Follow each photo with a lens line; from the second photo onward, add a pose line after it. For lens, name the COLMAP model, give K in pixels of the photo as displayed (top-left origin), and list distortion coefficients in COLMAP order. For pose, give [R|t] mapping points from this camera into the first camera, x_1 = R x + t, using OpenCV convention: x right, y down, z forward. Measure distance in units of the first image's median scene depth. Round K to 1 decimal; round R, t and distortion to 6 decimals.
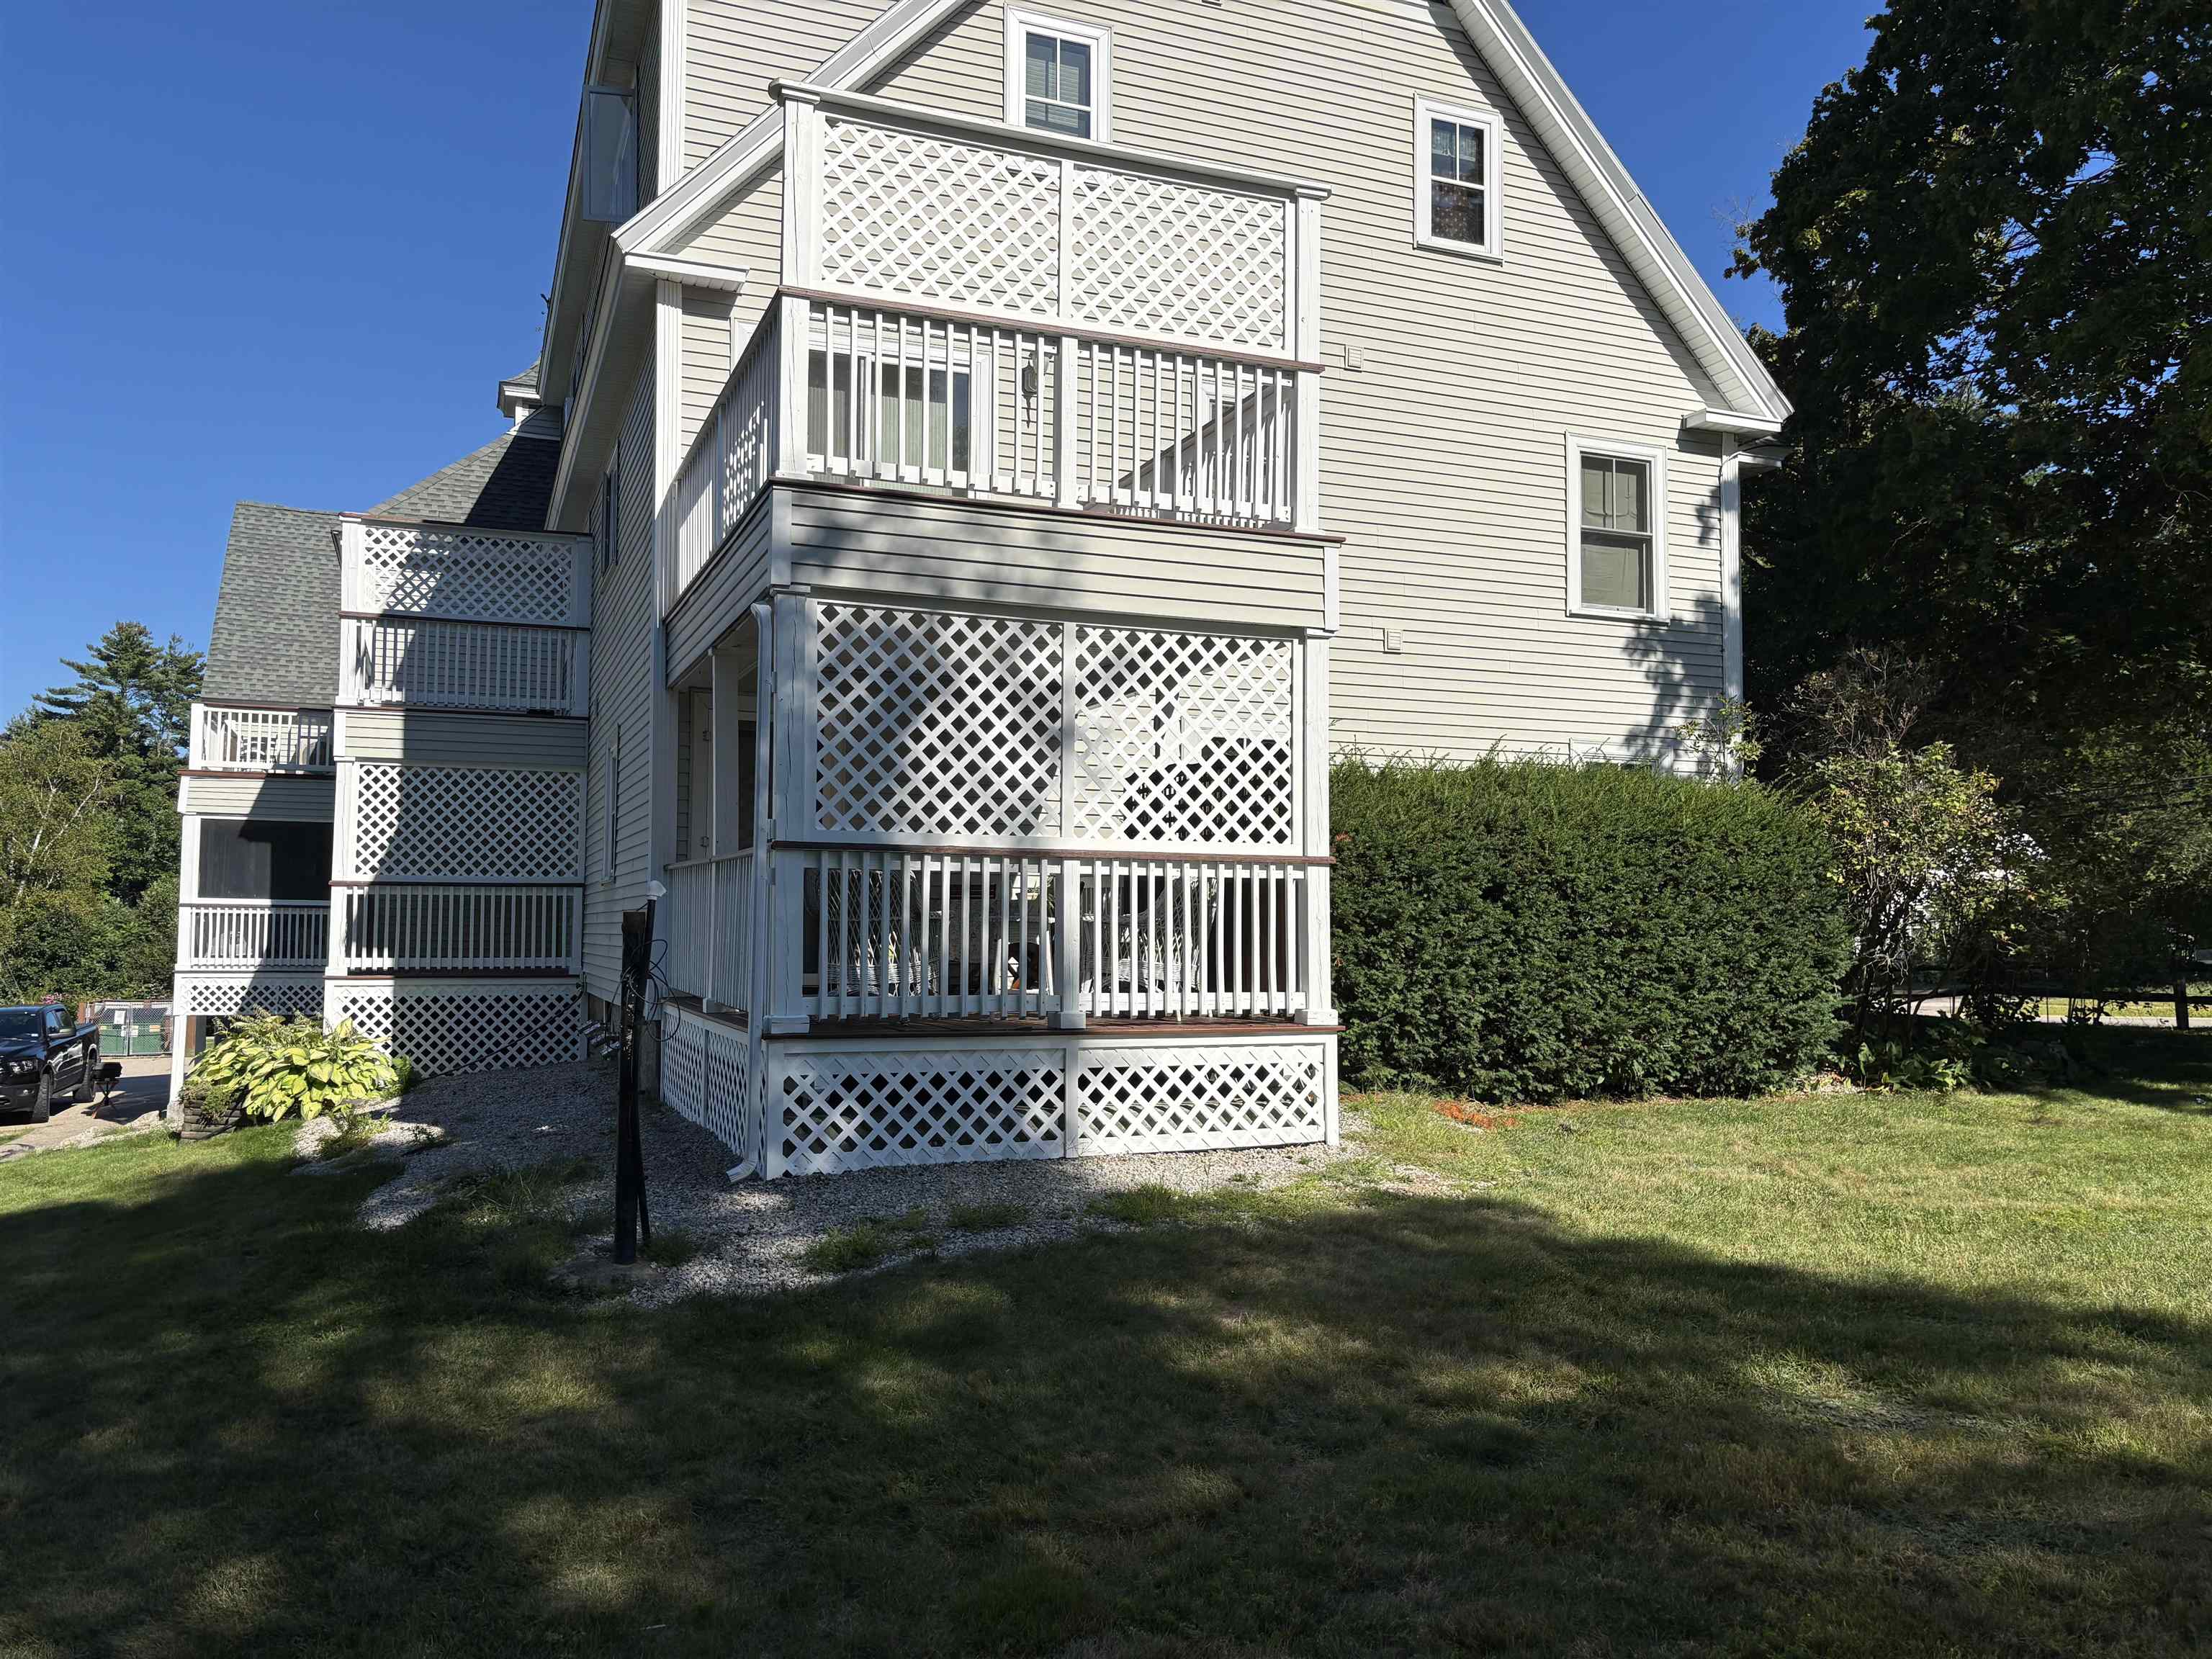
lens RADIAL K [[1675.5, 0, 1106.0], [0, 1675.5, 829.5], [0, 0, 1]] dist [-0.001398, -0.007561]
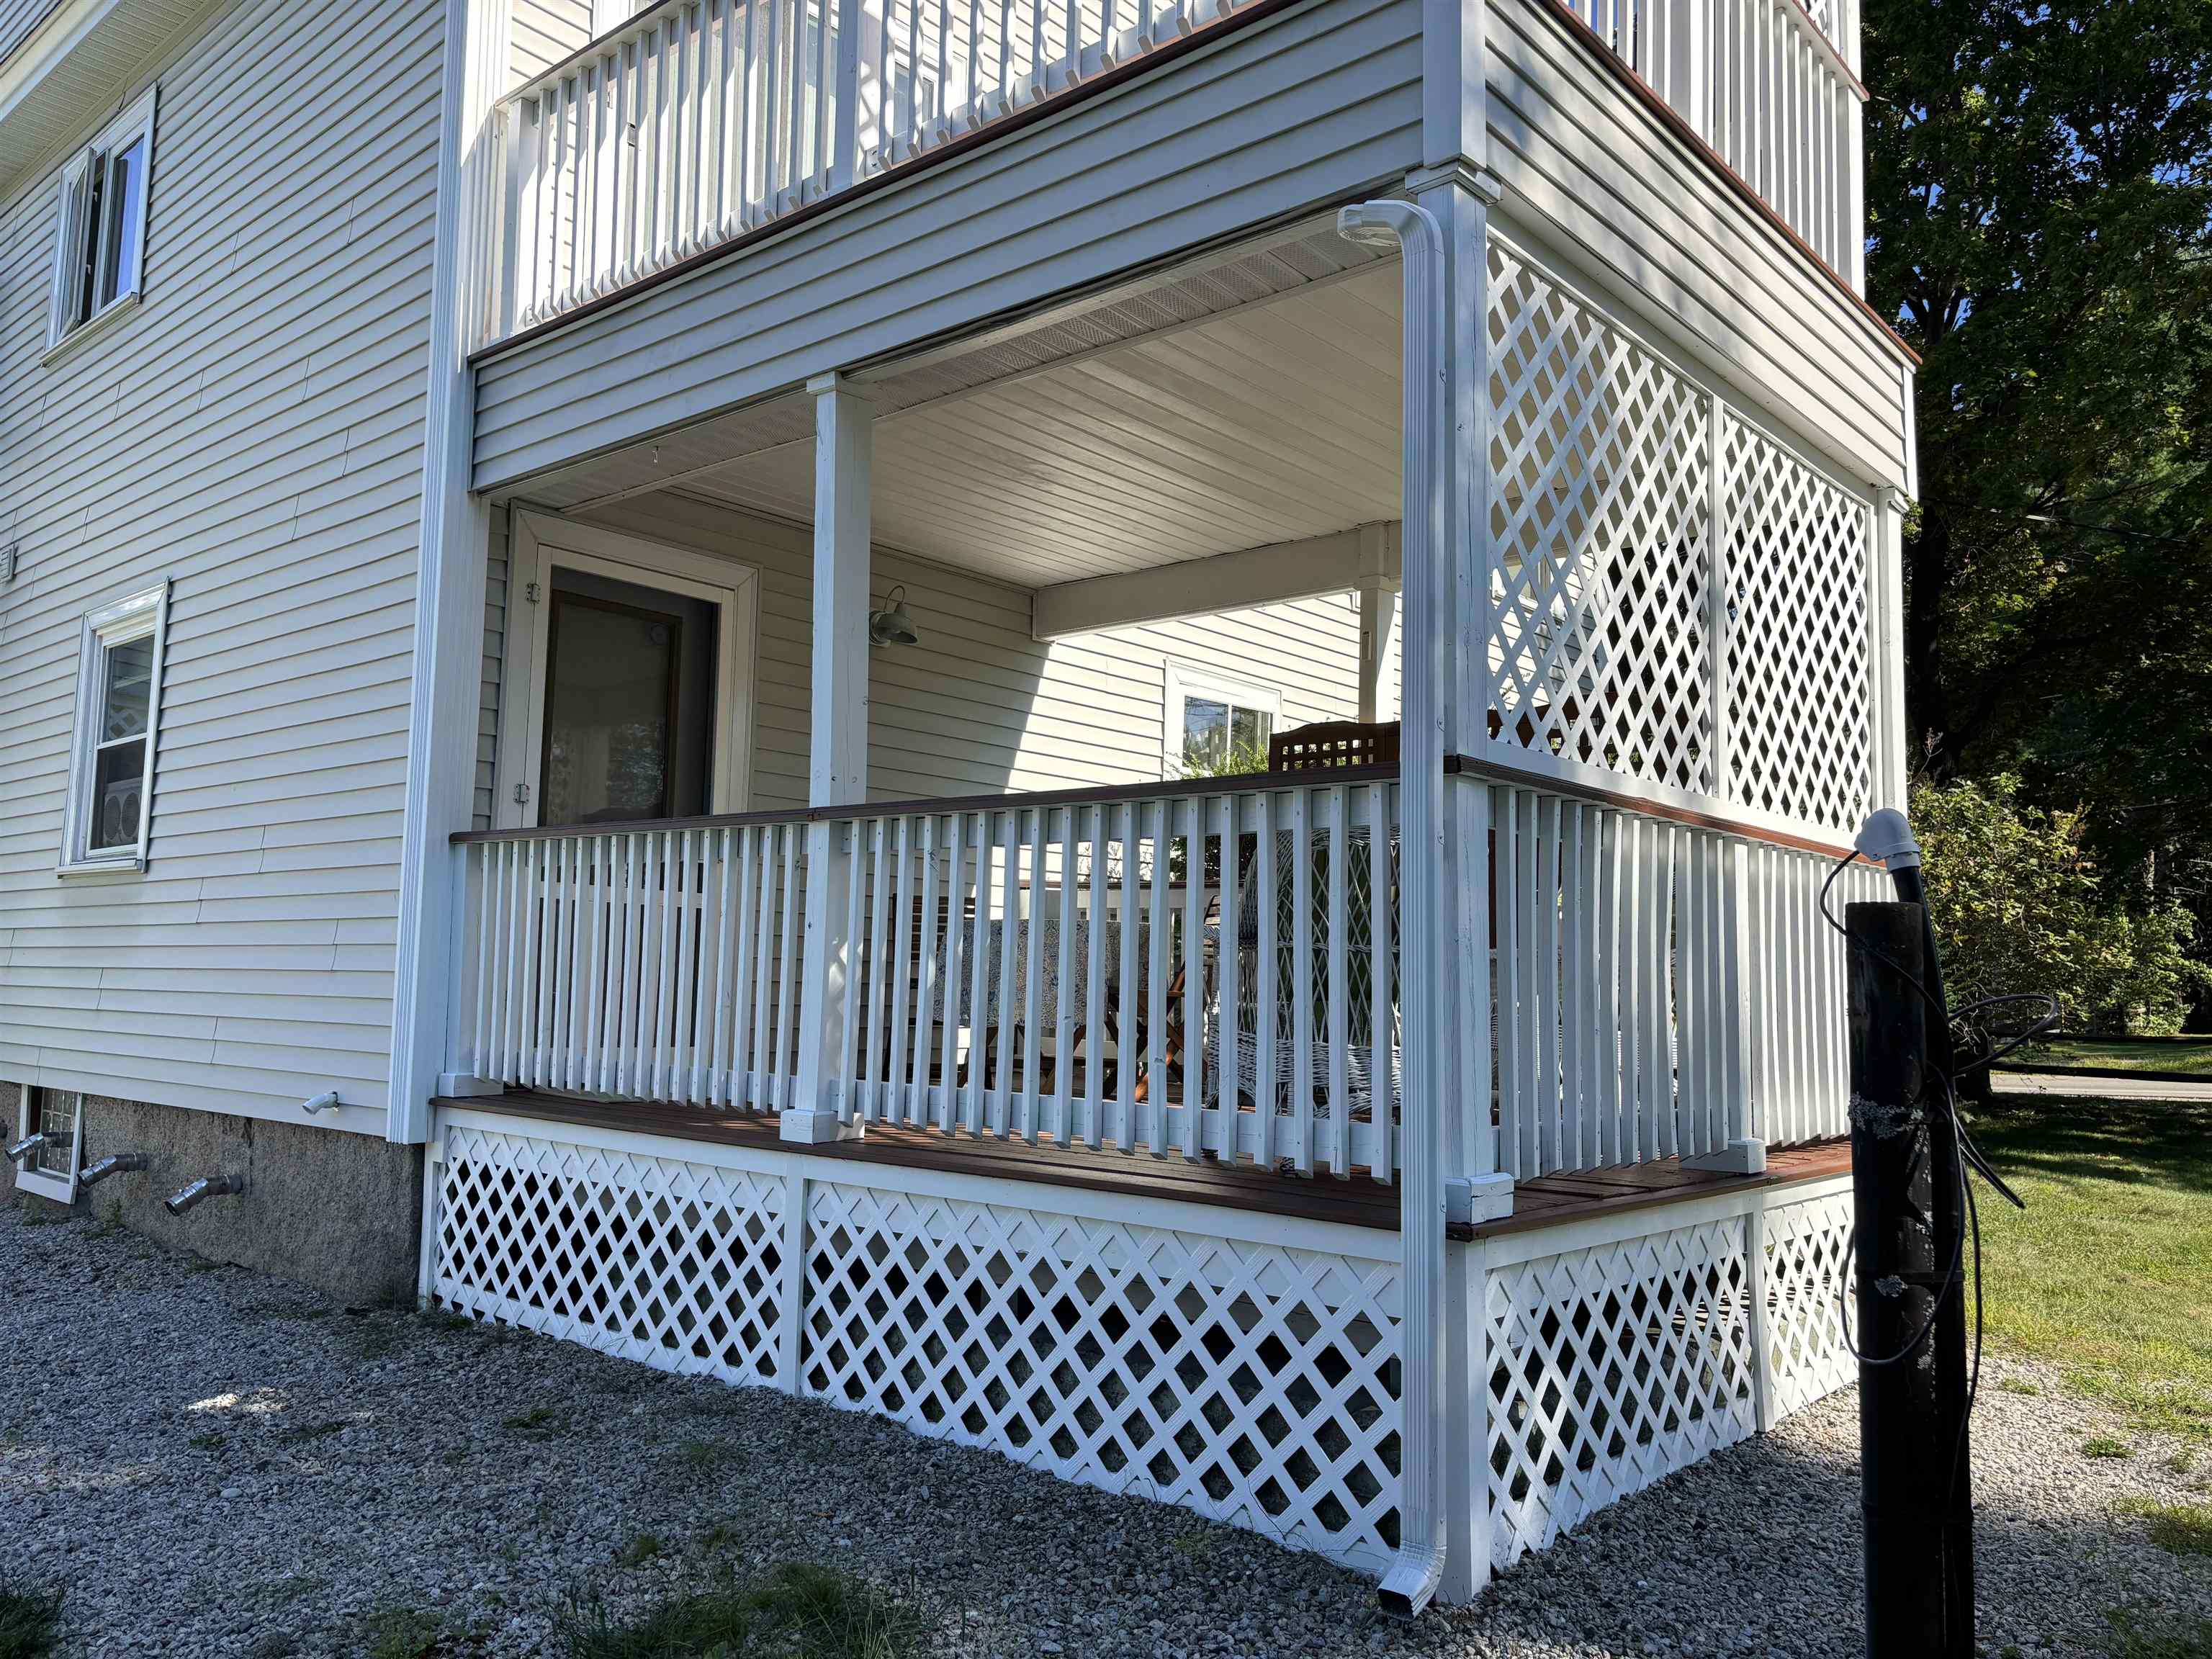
lens RADIAL K [[1675.5, 0, 1106.0], [0, 1675.5, 829.5], [0, 0, 1]] dist [-0.001398, -0.007561]
pose [[0.883289, 0.045706, 0.466597, -0.458701], [-0.027831, 0.998593, -0.045132, 0.045354], [-0.468003, 0.026879, 0.883318, 0.661153]]
